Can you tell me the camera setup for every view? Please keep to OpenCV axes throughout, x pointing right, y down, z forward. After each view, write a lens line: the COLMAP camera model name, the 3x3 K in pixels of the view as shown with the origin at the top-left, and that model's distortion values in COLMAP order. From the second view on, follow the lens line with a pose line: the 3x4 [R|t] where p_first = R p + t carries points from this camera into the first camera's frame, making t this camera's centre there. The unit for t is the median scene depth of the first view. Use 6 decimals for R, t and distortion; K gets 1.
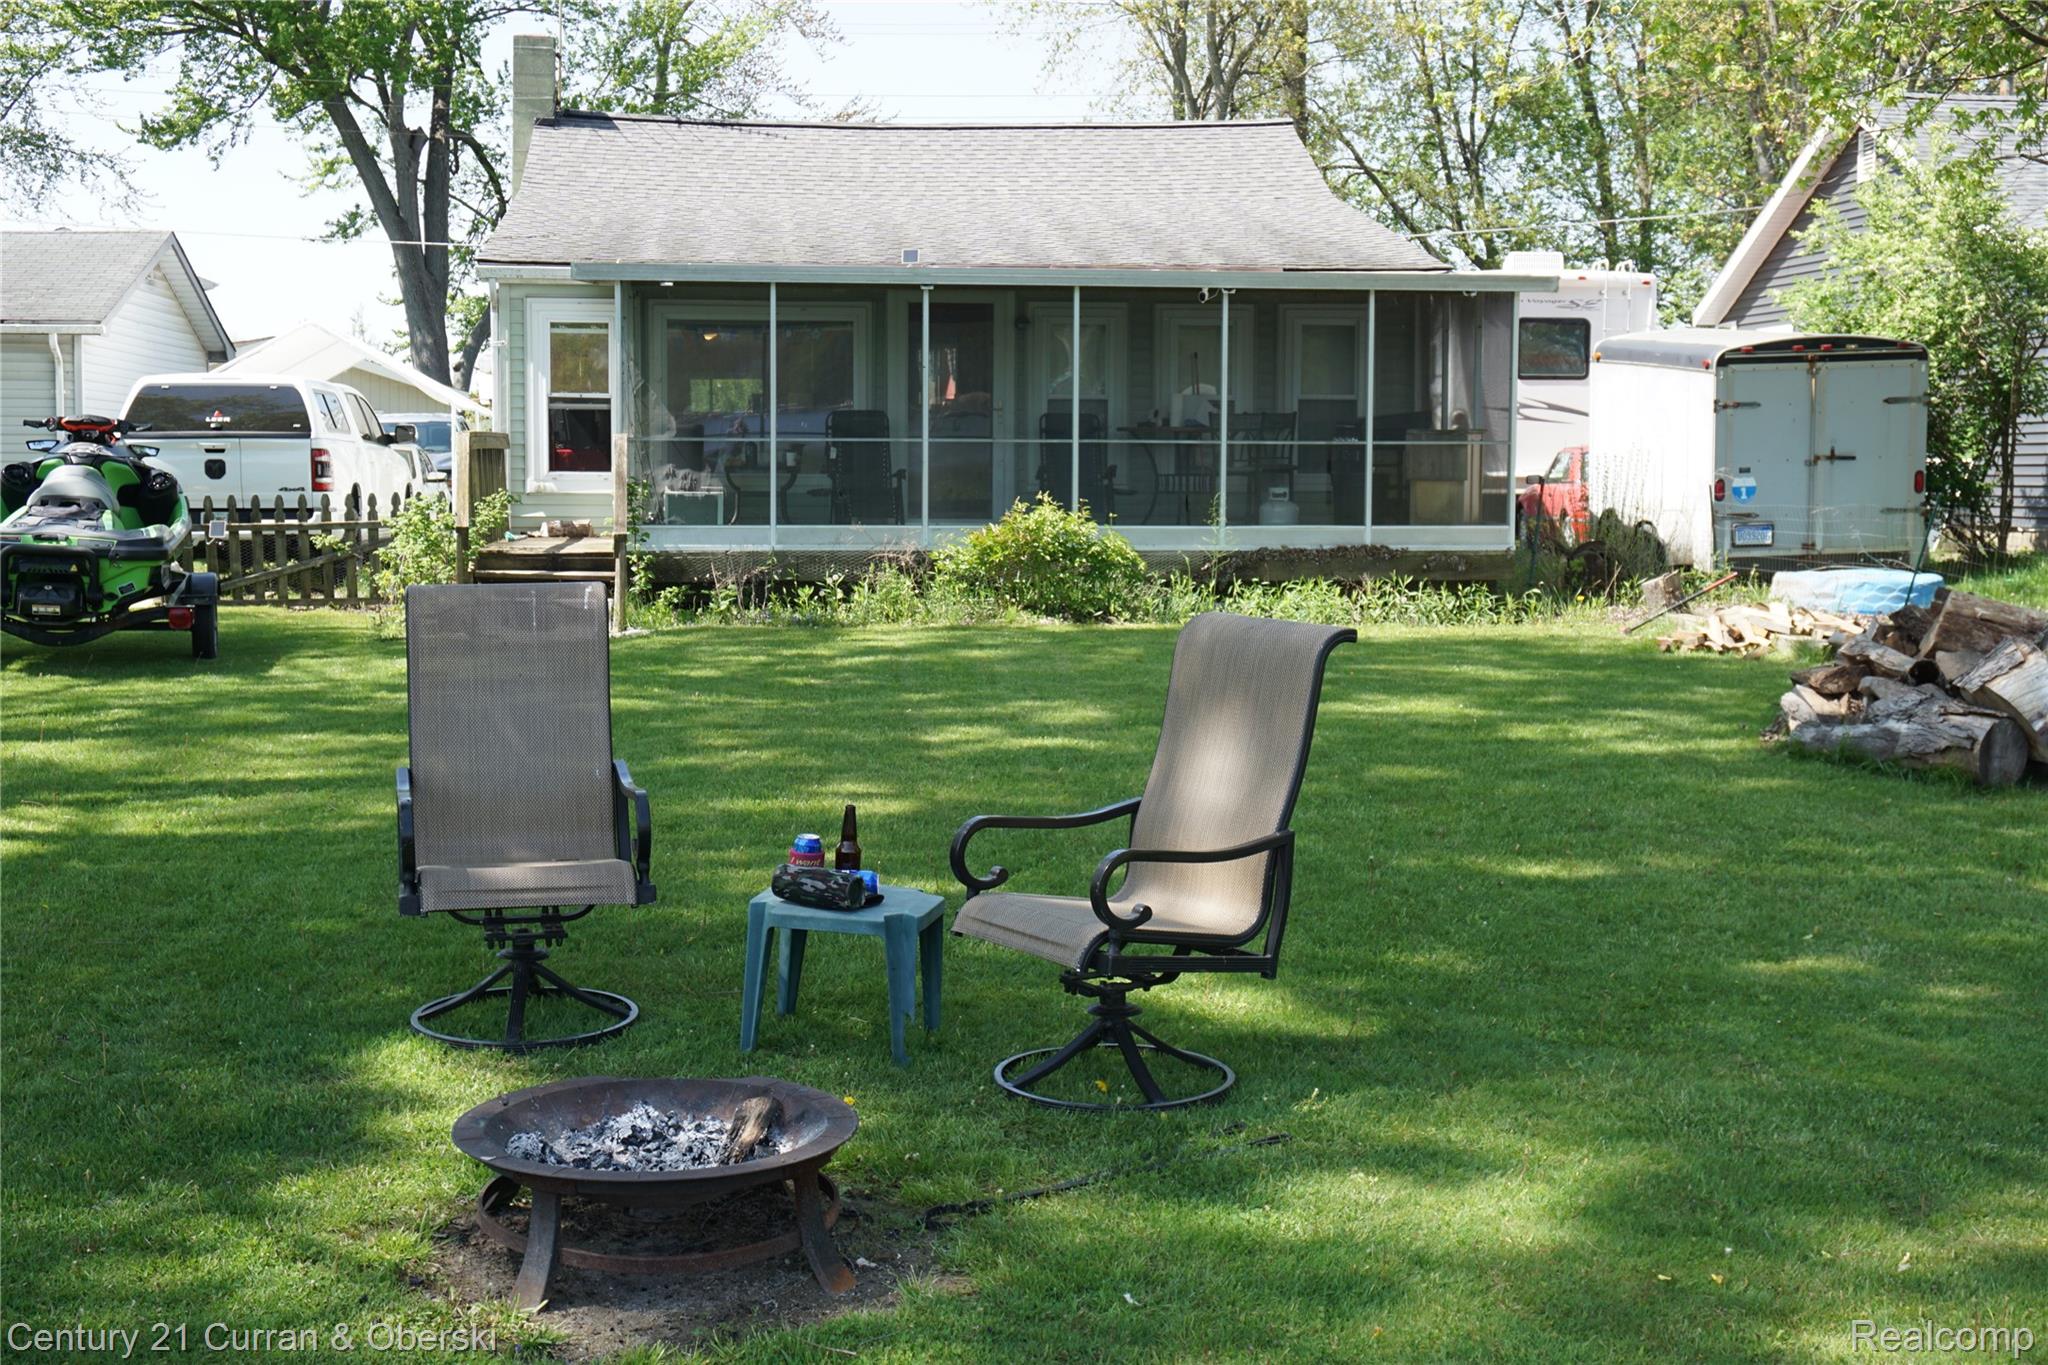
lens RADIAL K [[2690.2, 0, 1022.5], [0, 2690.2, 684.1], [0, 0, 1]] dist [0.196428, 0.000000]
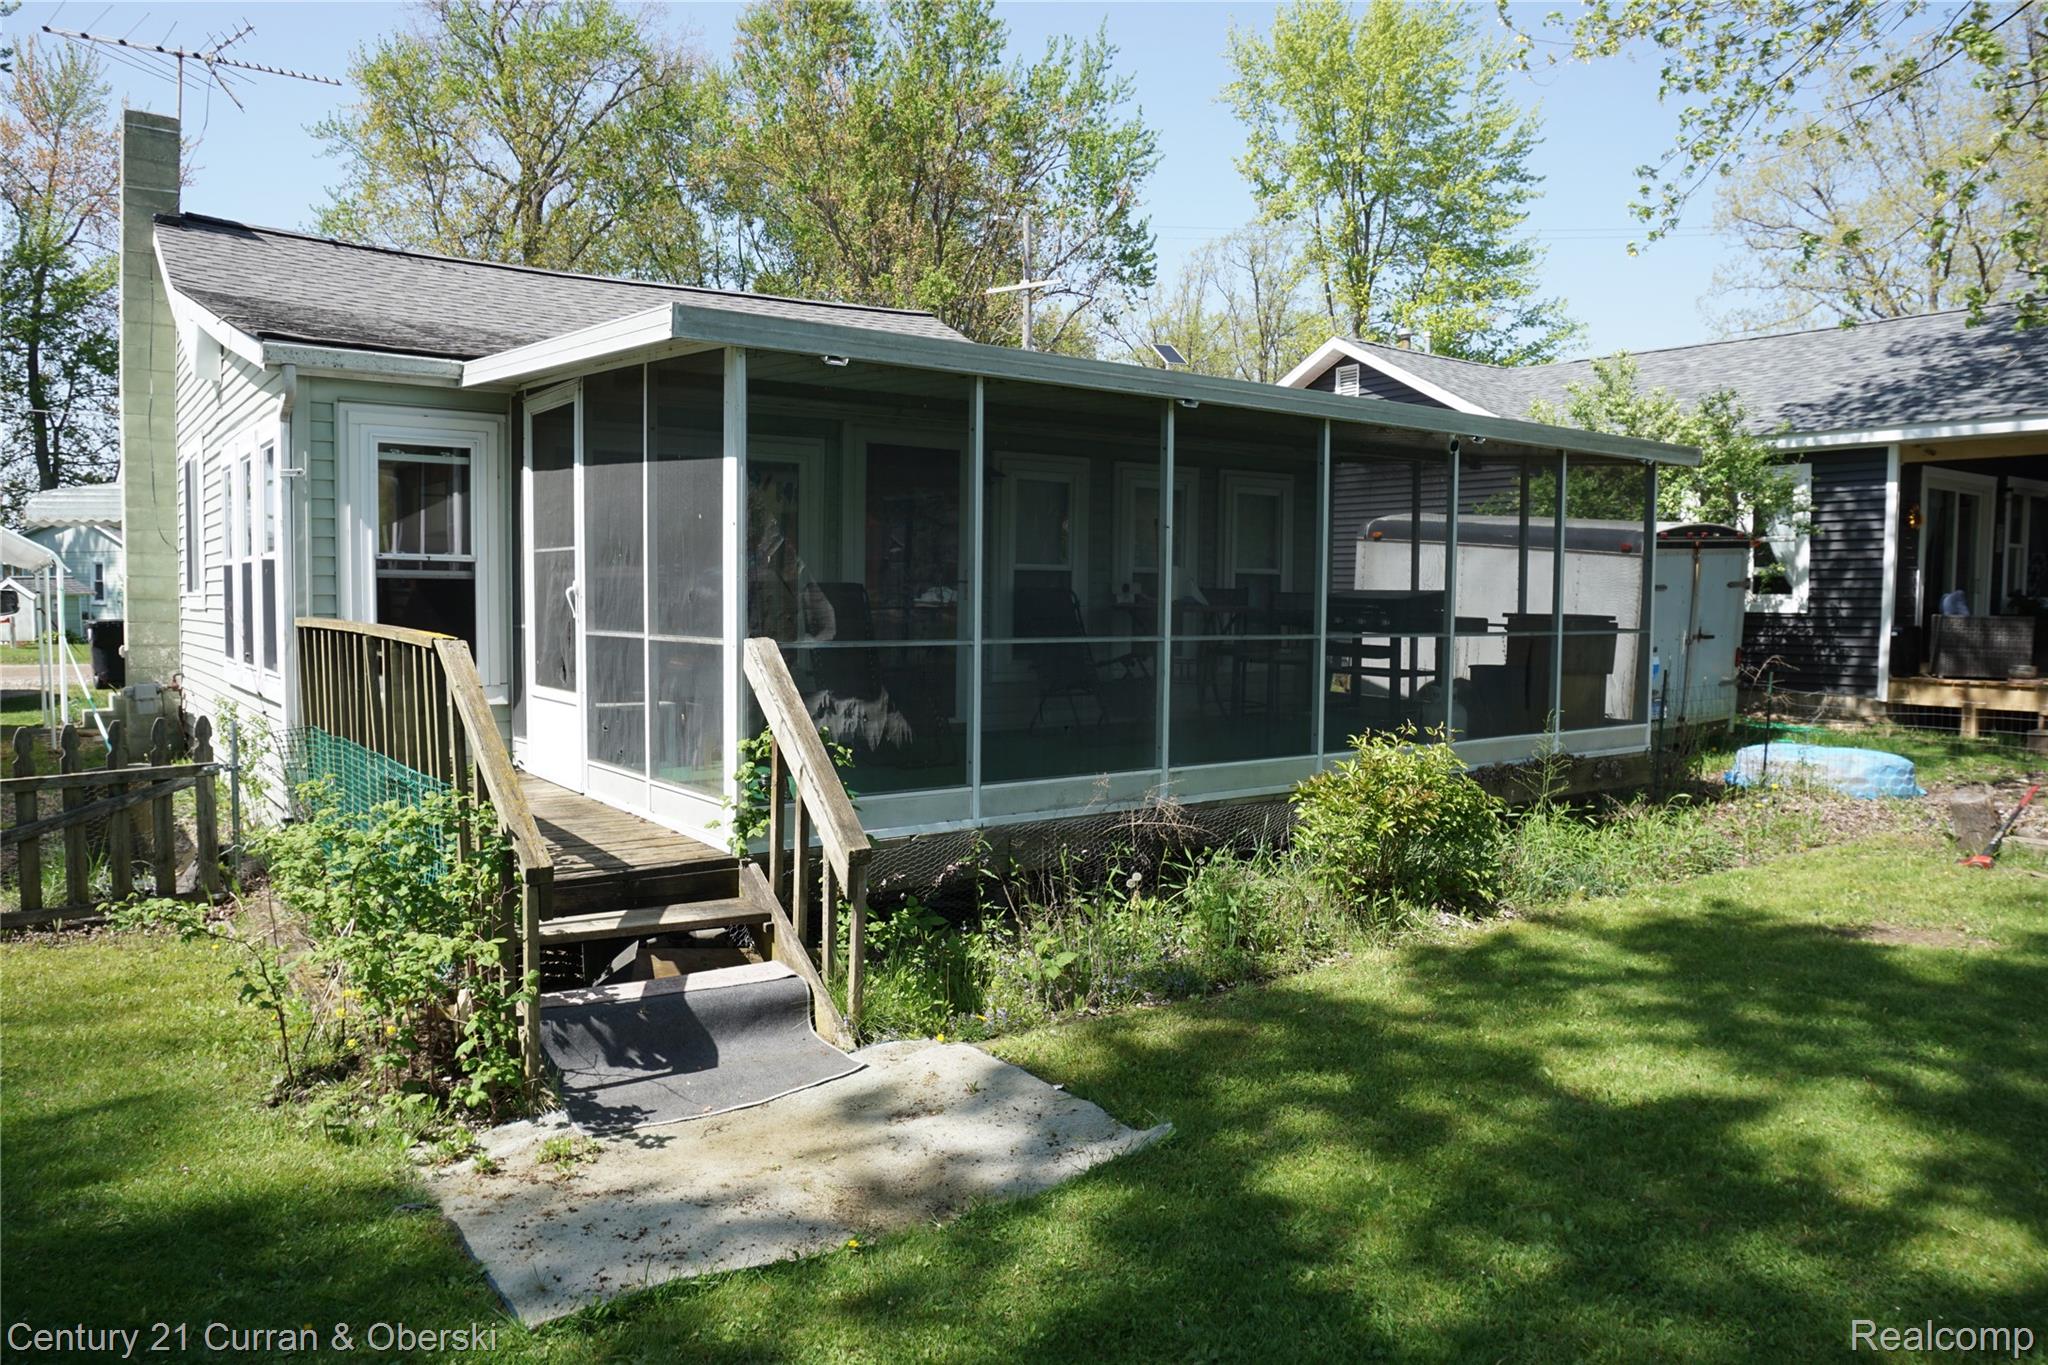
lens RADIAL K [[1413.4, 0, 1029.7], [0, 1413.4, 677.1], [0, 0, 1]] dist [-0.001359, 0.002897]
pose [[0.867244, -0.026188, 0.497194, -0.211467], [0.035740, 0.999314, -0.009706, -0.071124], [-0.496599, 0.026187, 0.867585, 0.651391]]
